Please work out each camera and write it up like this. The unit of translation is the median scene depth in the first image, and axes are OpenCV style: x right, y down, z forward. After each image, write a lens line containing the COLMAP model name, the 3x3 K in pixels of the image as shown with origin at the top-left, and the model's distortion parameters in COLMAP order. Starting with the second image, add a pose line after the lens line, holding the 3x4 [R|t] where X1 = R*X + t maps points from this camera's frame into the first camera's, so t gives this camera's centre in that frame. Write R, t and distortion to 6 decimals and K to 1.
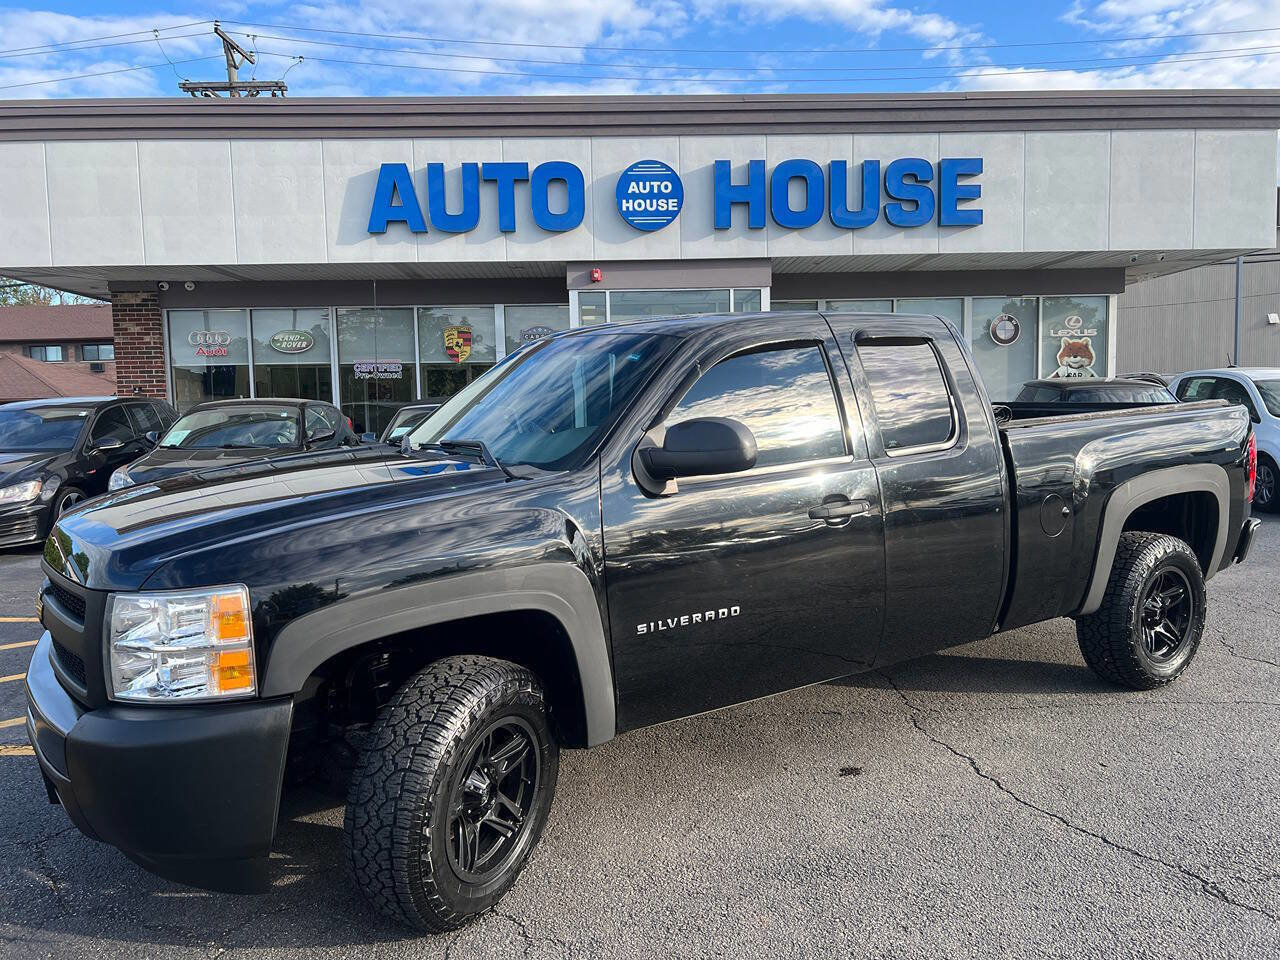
lens RADIAL K [[966.2, 0, 650.5], [0, 966.2, 481.3], [0, 0, 1]] dist [0.067308, -0.077200]
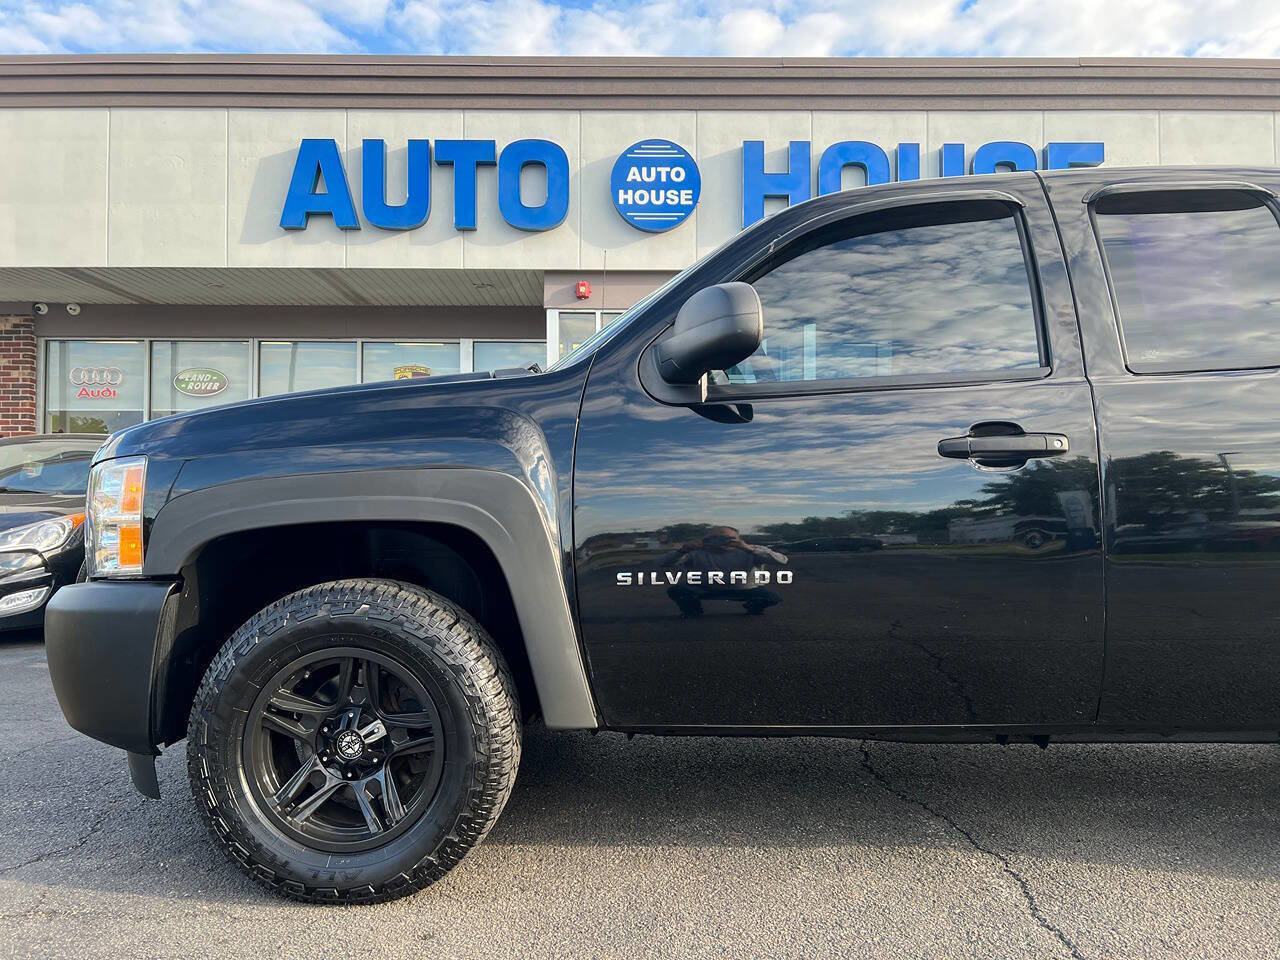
lens RADIAL K [[980.0, 0, 660.8], [0, 980.0, 484.9], [0, 0, 1]] dist [0.057866, -0.064169]
pose [[0.999168, 0.018298, -0.036458, 0.034878], [-0.022178, 0.993792, -0.109020, 0.019031], [0.034237, 0.109738, 0.993371, 0.267439]]
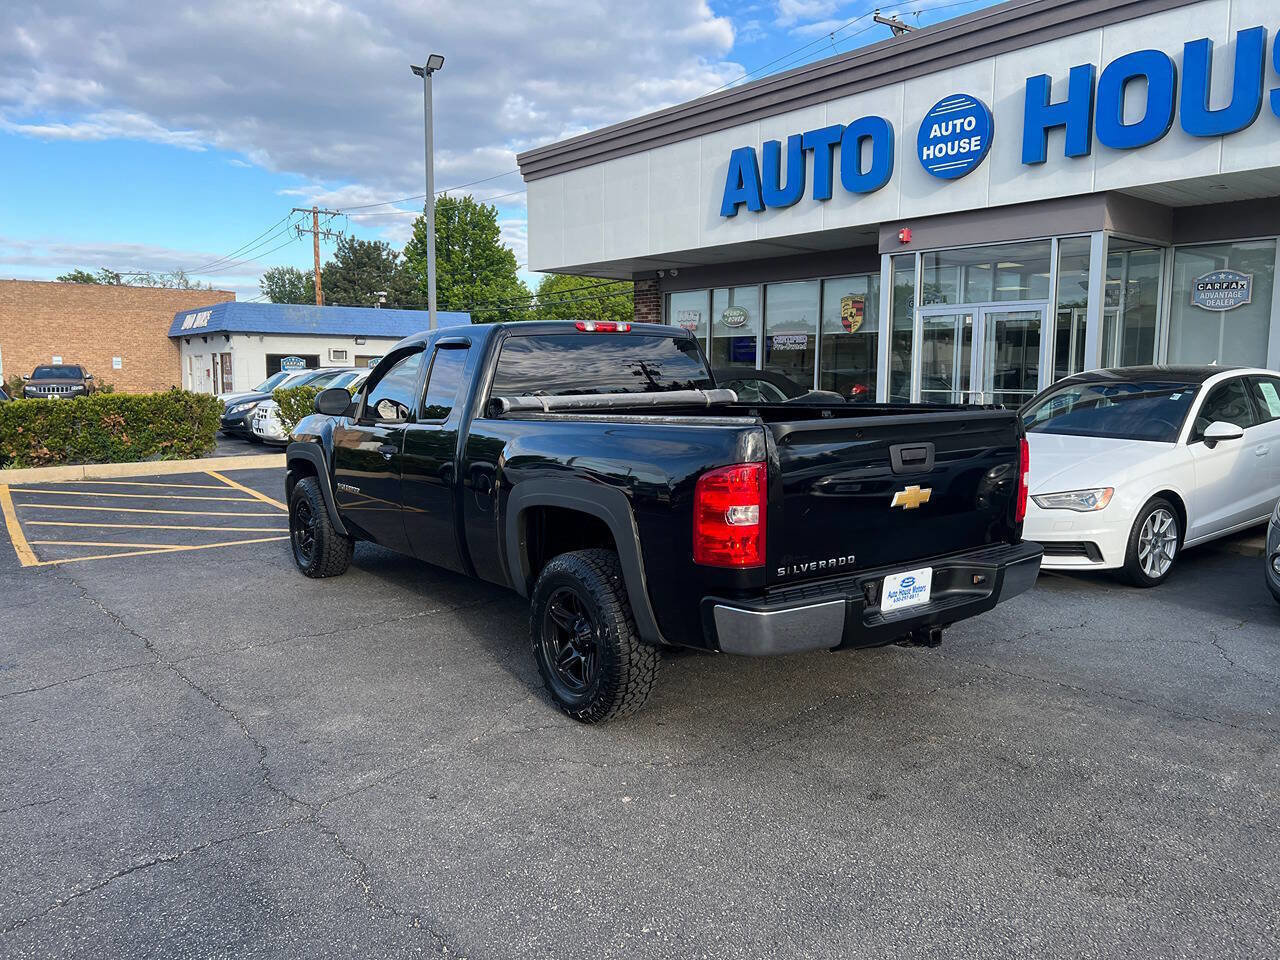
lens RADIAL K [[966.2, 0, 650.5], [0, 966.2, 481.3], [0, 0, 1]] dist [0.067308, -0.077200]
pose [[0.608257, 0.115506, -0.785291, 0.543941], [-0.081958, 0.993206, 0.082607, -0.042560], [0.789498, 0.014115, 0.613591, 0.266601]]
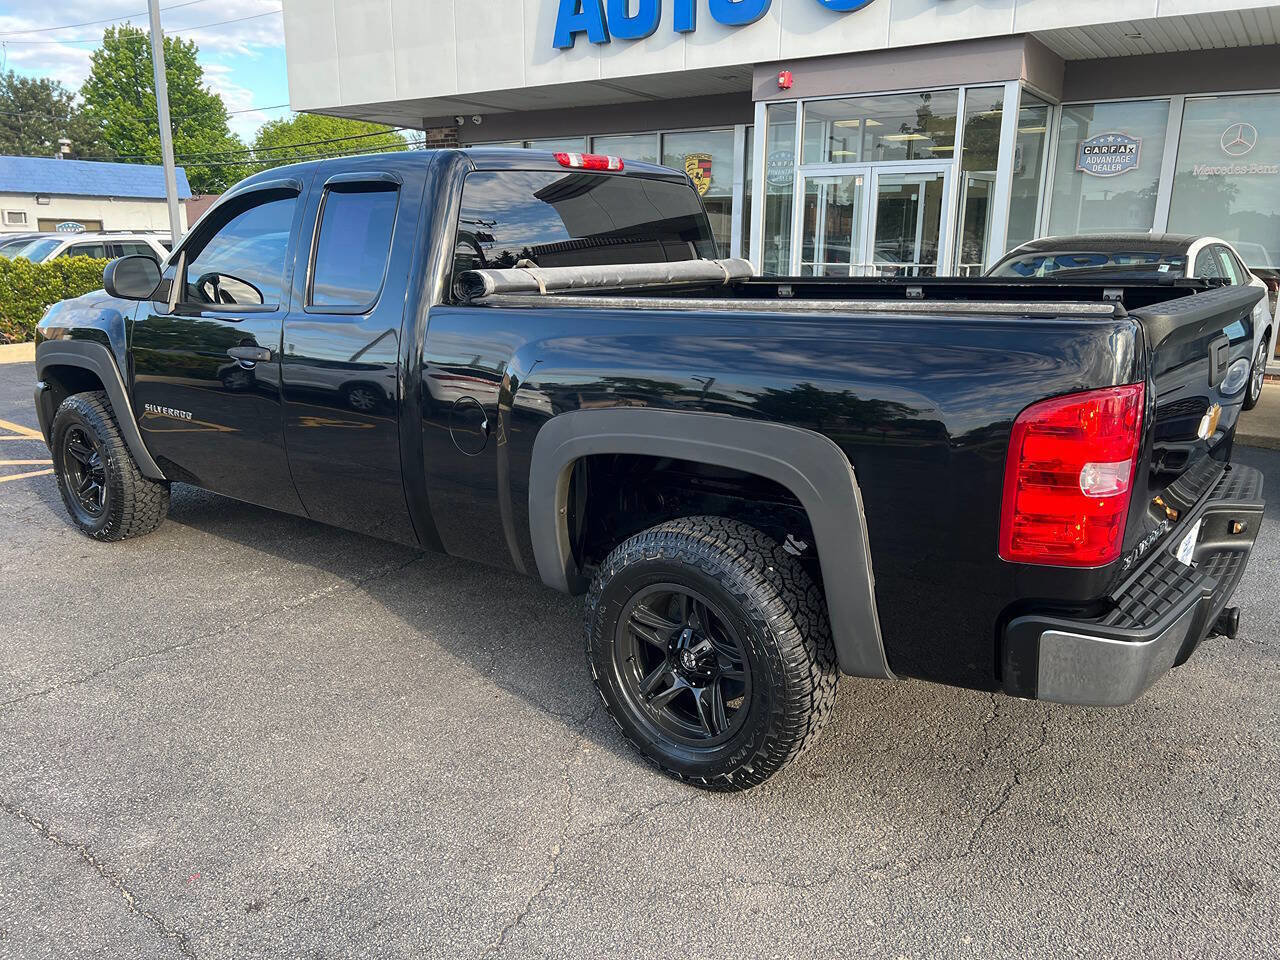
lens RADIAL K [[966.2, 0, 650.5], [0, 966.2, 481.3], [0, 0, 1]] dist [0.067308, -0.077200]
pose [[0.795524, 0.172742, -0.580777, 0.373751], [-0.076690, 0.979498, 0.186288, -0.035589], [0.601049, -0.103657, 0.792461, 0.285826]]
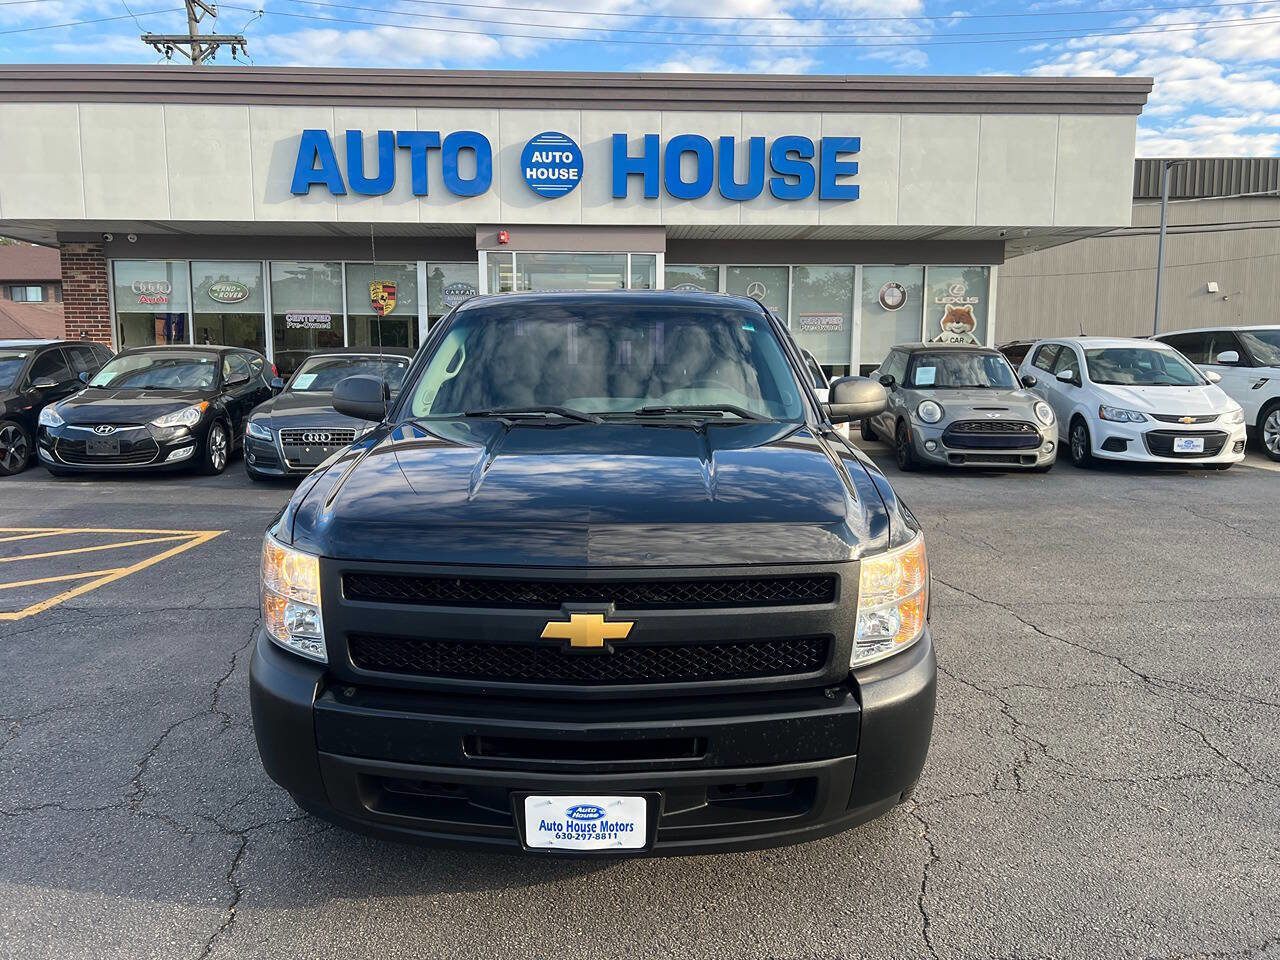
lens RADIAL K [[968.9, 0, 641.2], [0, 968.9, 474.6], [0, 0, 1]] dist [0.058146, -0.059170]
pose [[0.999762, 0.021724, 0.002195, 0.103228], [-0.021794, 0.998969, 0.039835, 0.006071], [-0.001327, -0.039874, 0.999204, -0.101963]]
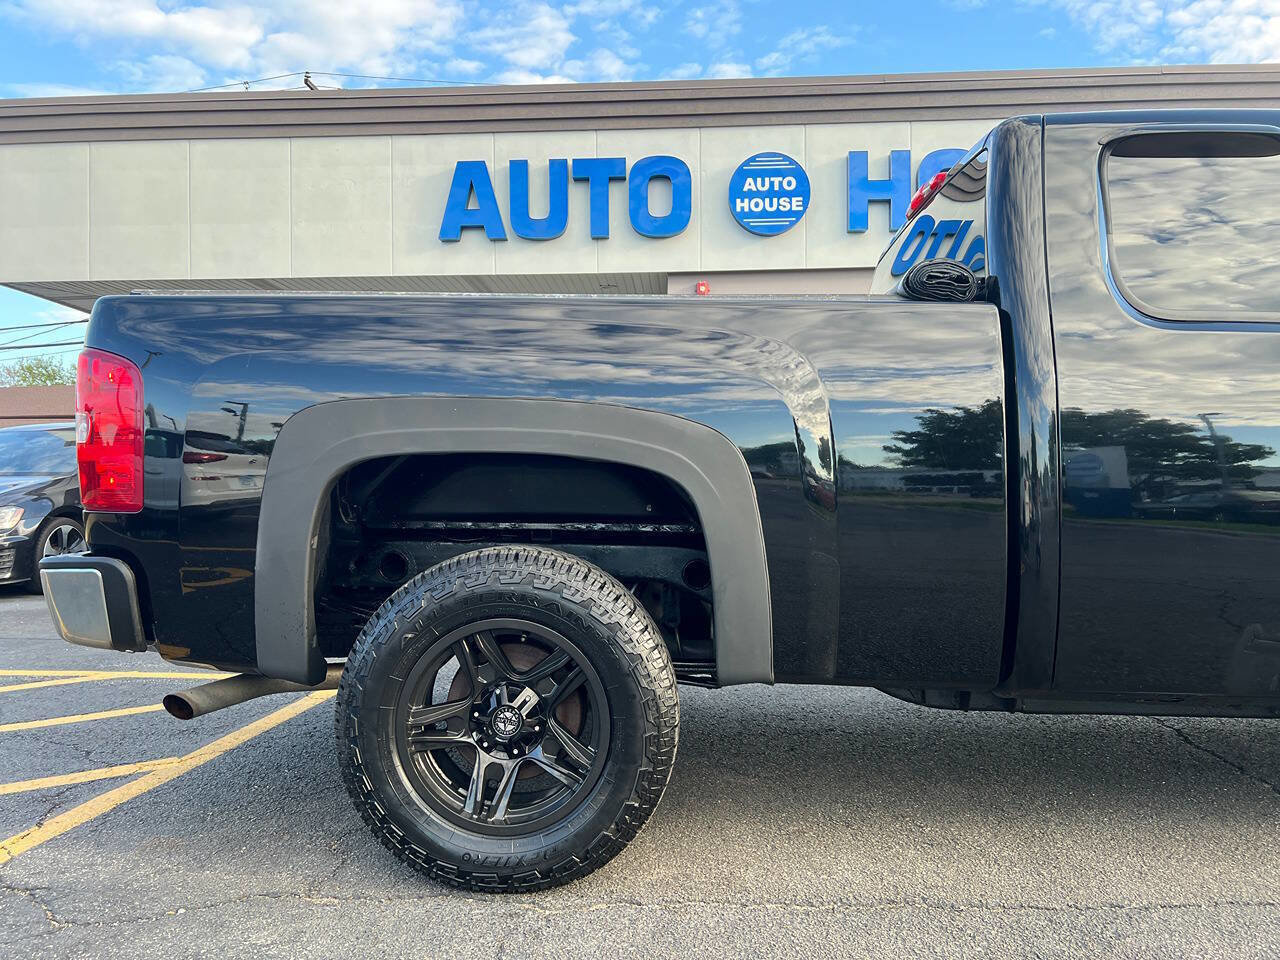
lens RADIAL K [[987.9, 0, 640.0], [0, 987.9, 480.0], [0, 0, 1]] dist [0.062139, -0.059254]
pose [[0.995288, 0.012288, -0.096184, -0.026162], [-0.021295, 0.995421, -0.093187, 0.032901], [0.094599, 0.094796, 0.990992, 0.164790]]
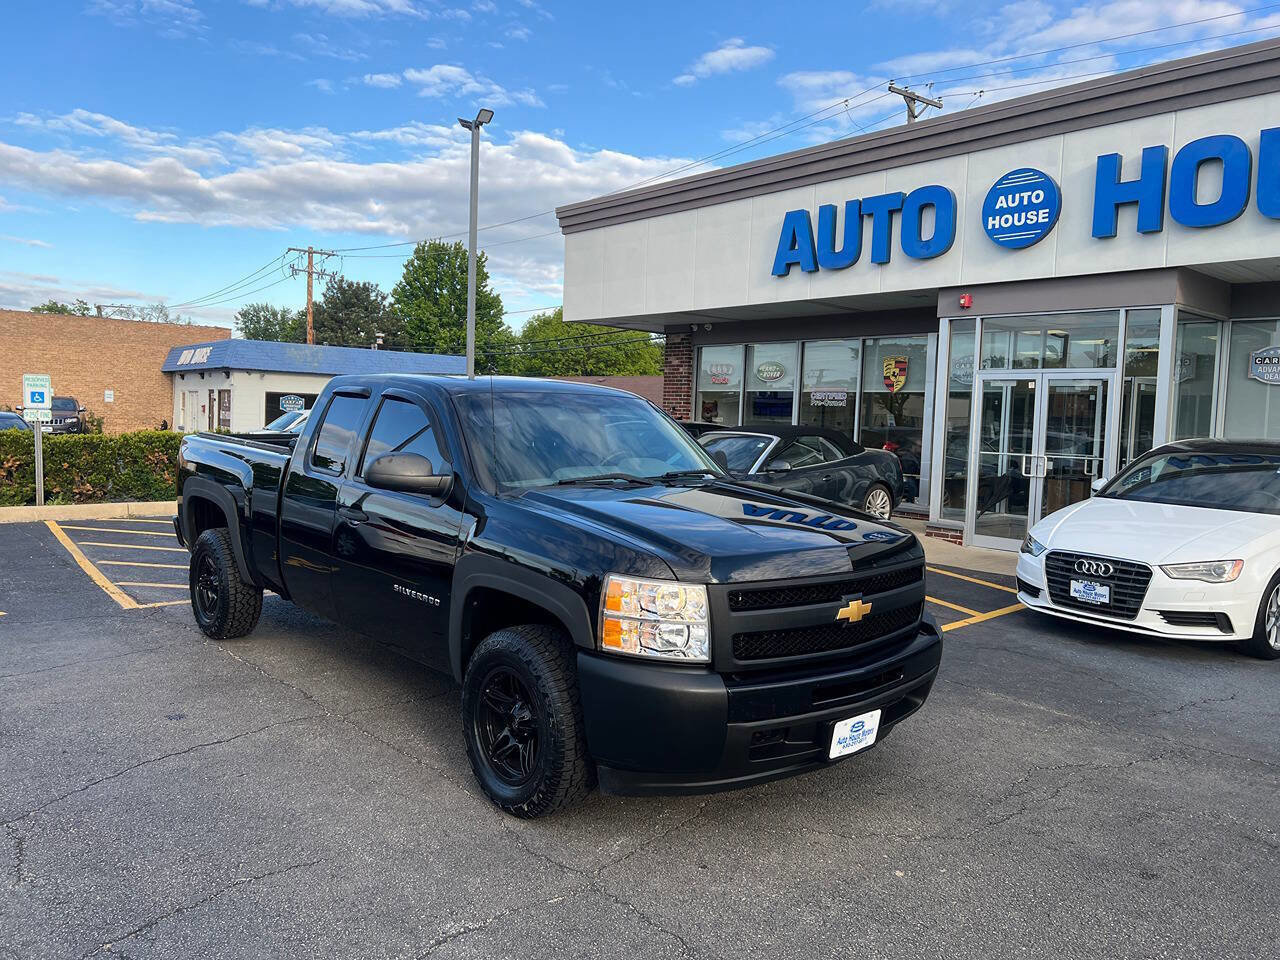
lens RADIAL K [[968.9, 0, 641.2], [0, 968.9, 474.6], [0, 0, 1]] dist [0.058146, -0.059170]
pose [[0.626818, 0.089870, -0.773966, 0.488690], [-0.111210, 0.993475, 0.025291, -0.039455], [0.771188, 0.070220, 0.632722, 0.192382]]
